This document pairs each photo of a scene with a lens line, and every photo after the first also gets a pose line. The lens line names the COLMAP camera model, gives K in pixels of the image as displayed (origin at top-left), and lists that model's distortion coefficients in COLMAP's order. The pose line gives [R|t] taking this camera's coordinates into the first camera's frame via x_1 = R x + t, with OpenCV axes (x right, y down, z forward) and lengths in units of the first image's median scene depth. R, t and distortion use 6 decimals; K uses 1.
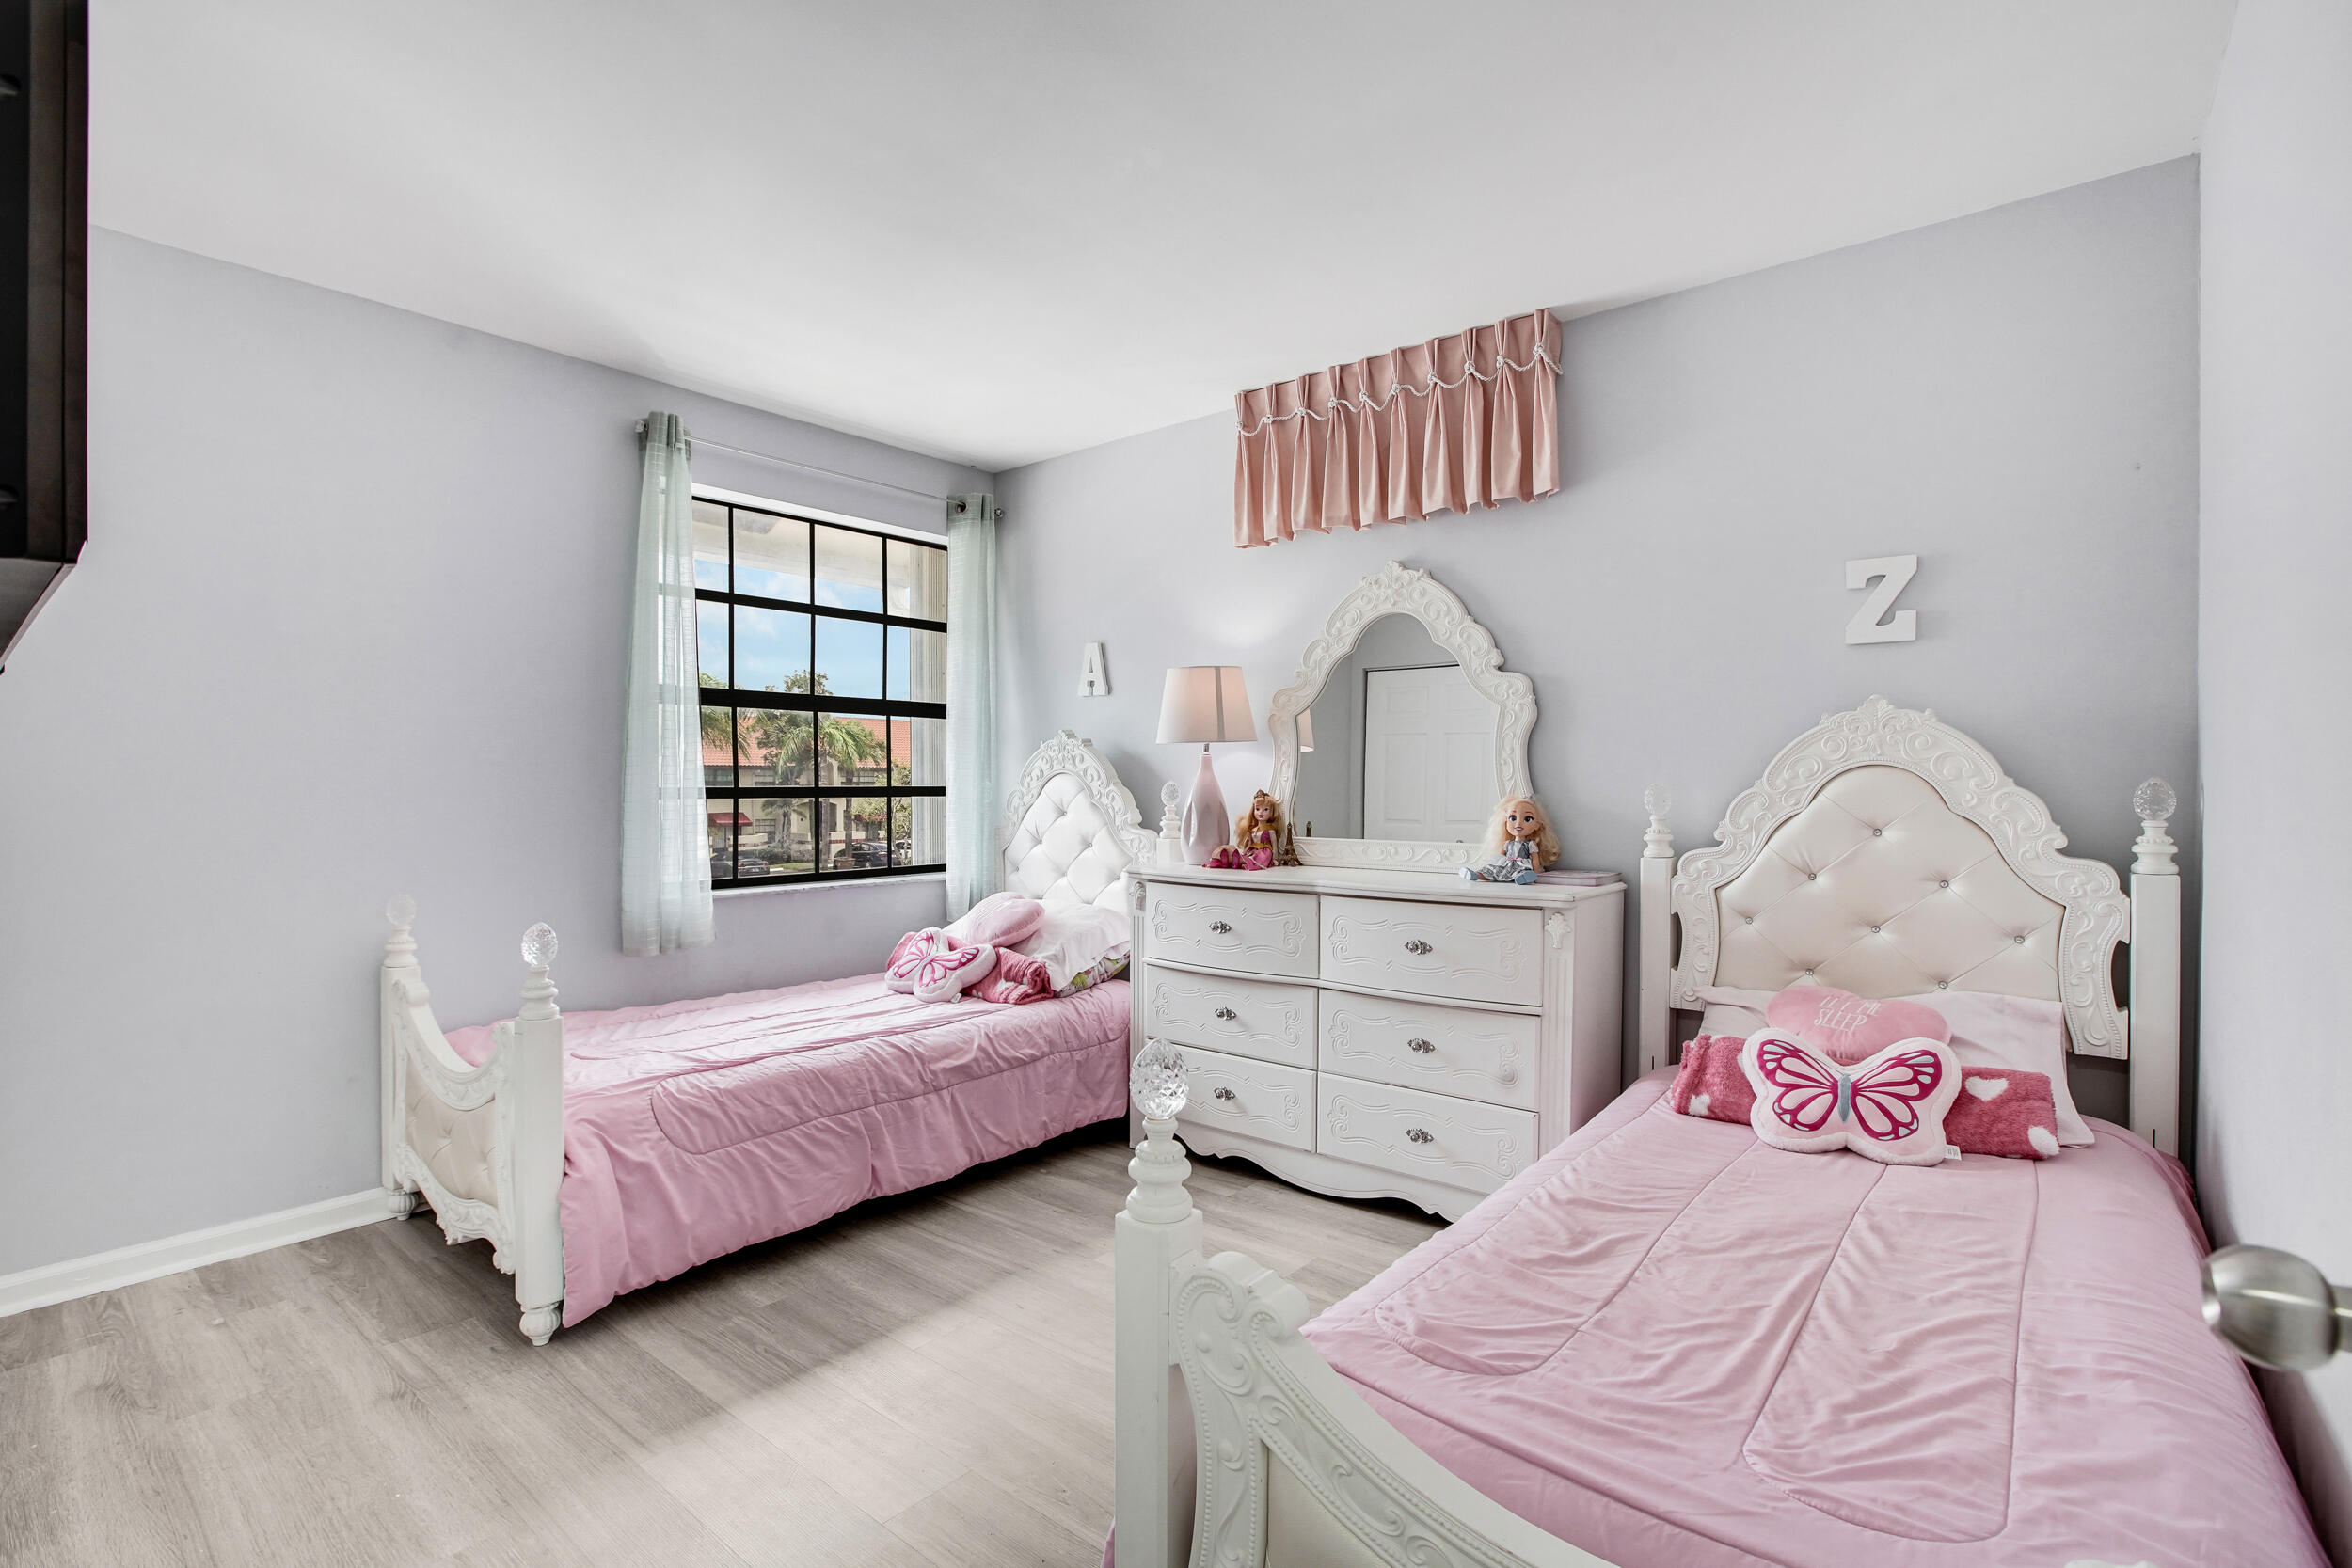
lens RADIAL K [[1076.5, 0, 1169.1], [0, 1076.5, 795.7], [0, 0, 1]] dist [-0.028054, 0.005686]
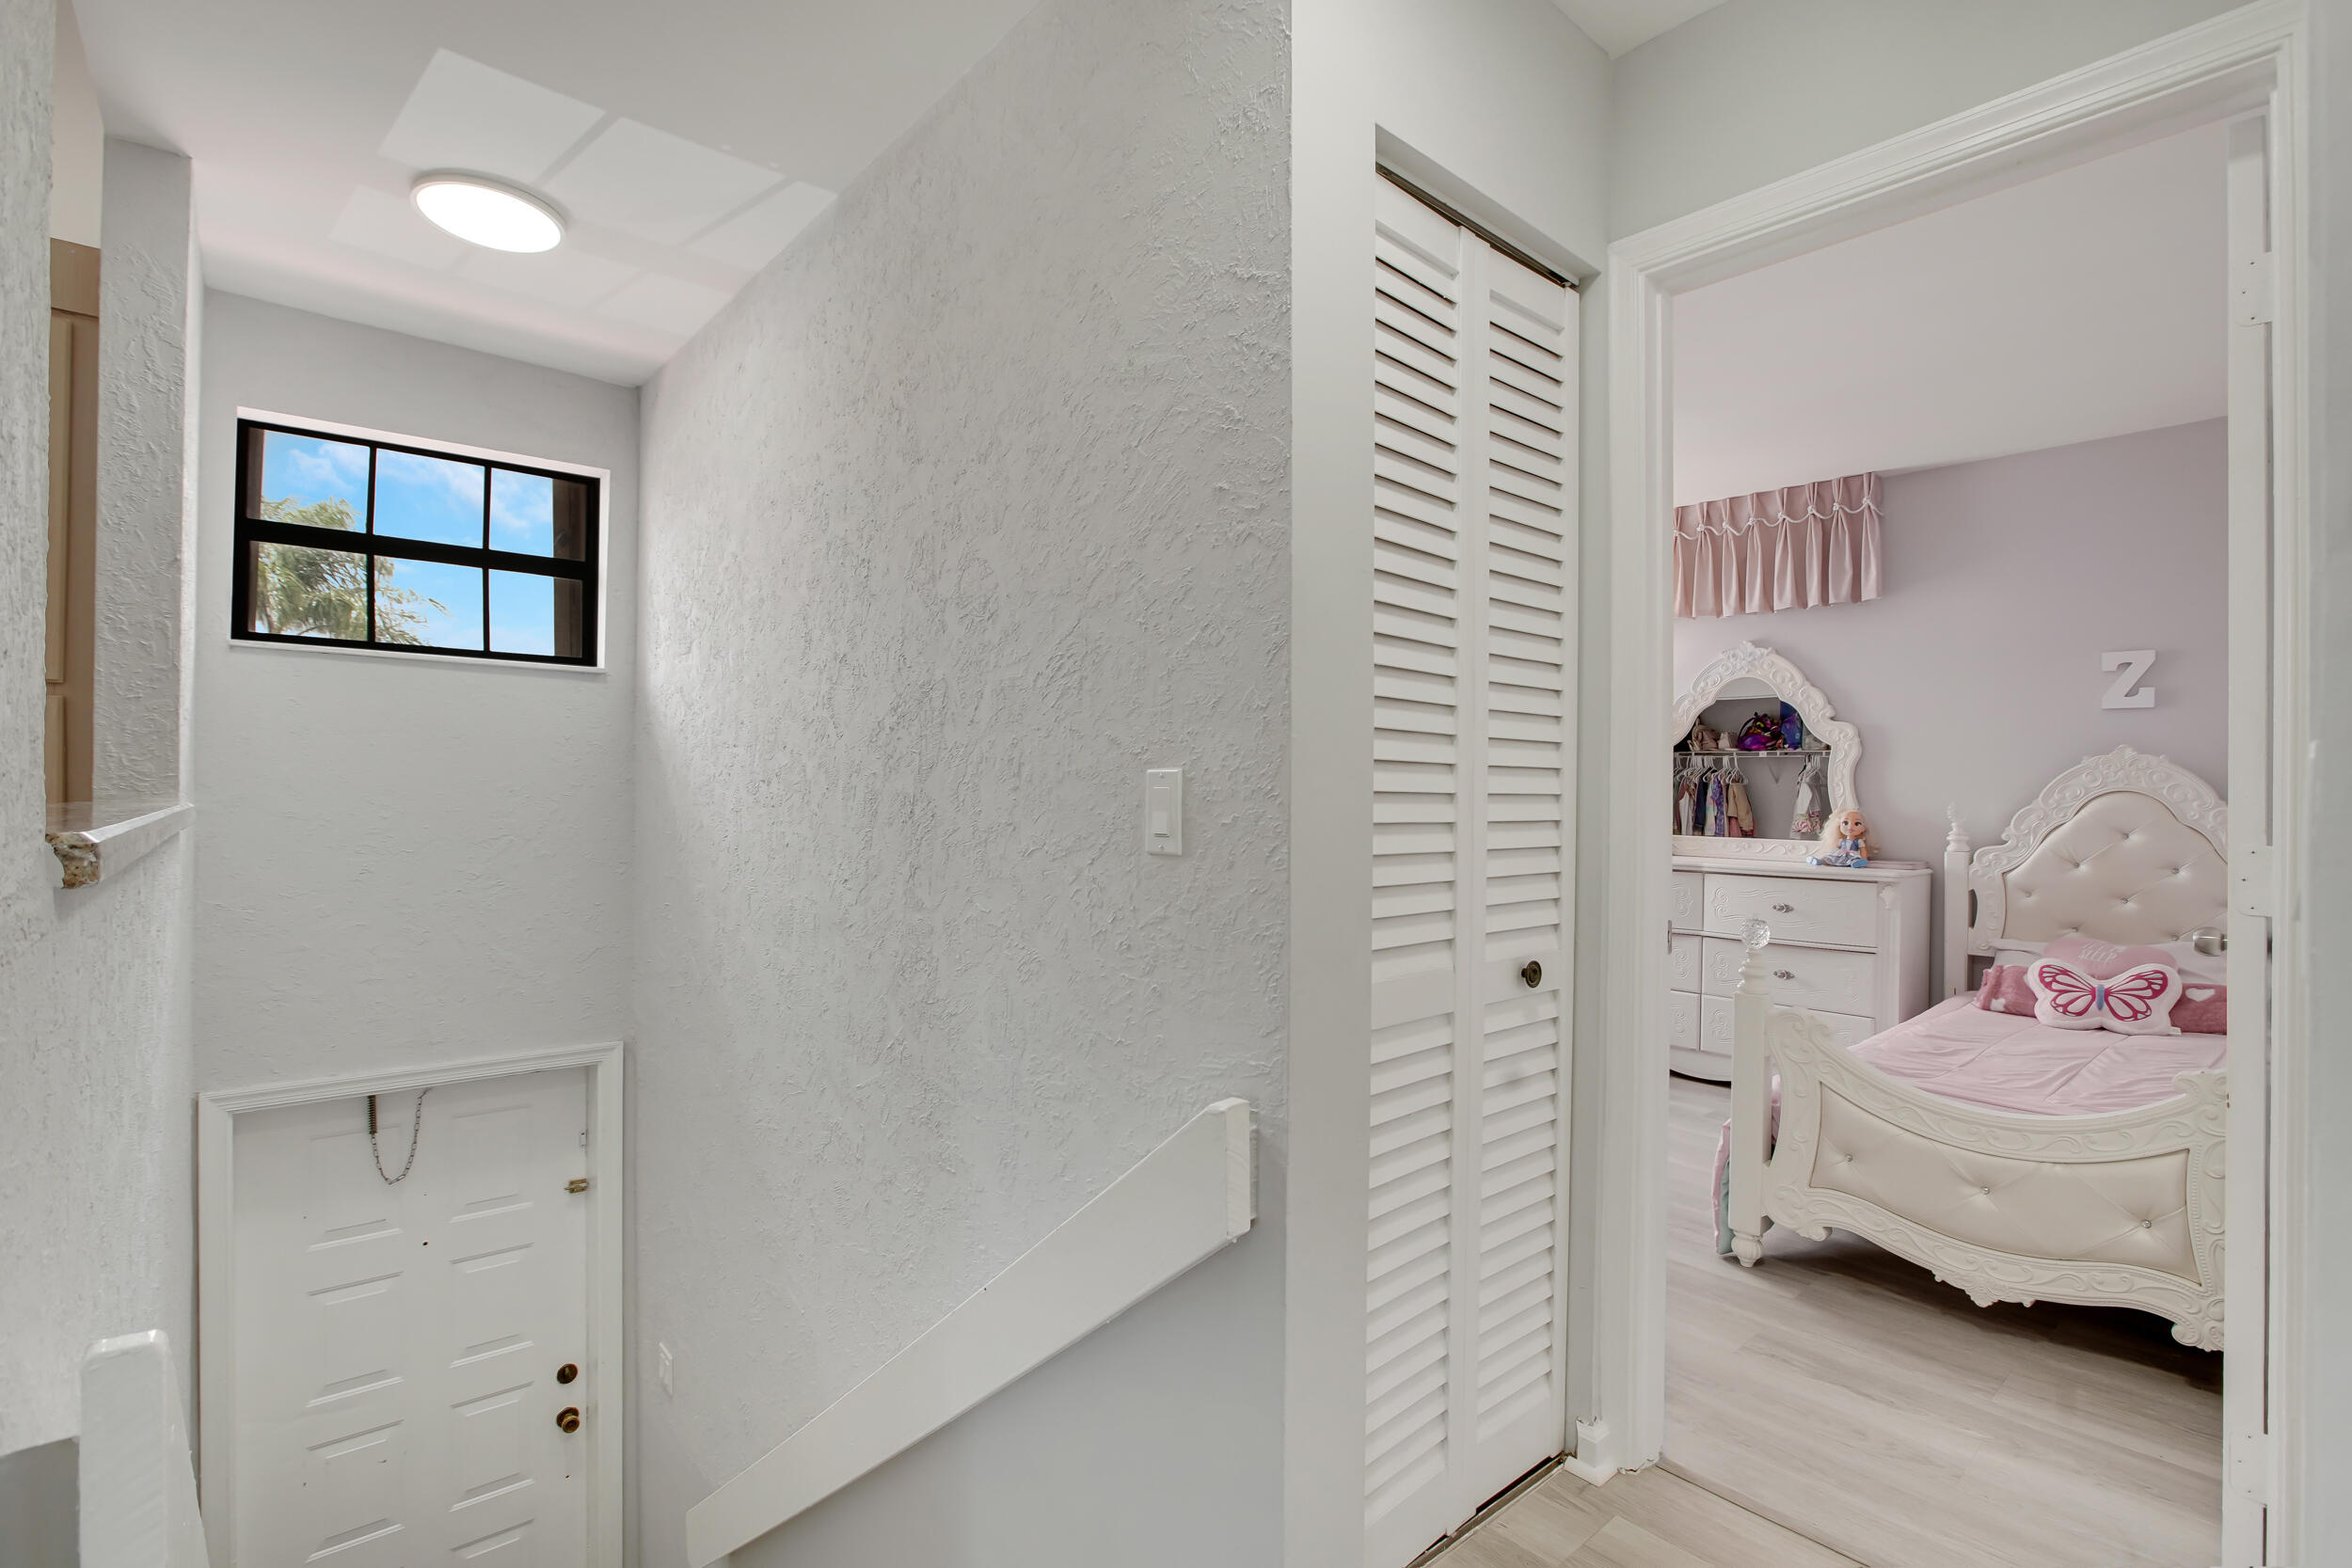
lens RADIAL K [[1076.5, 0, 1170.6], [0, 1076.5, 786.8], [0, 0, 1]] dist [-0.028054, 0.005686]
pose [[0.987424, 0.016730, -0.157207, -0.375422], [-0.020082, 0.999603, -0.019758, 0.019512], [0.156814, 0.022666, 0.987368, -0.595147]]
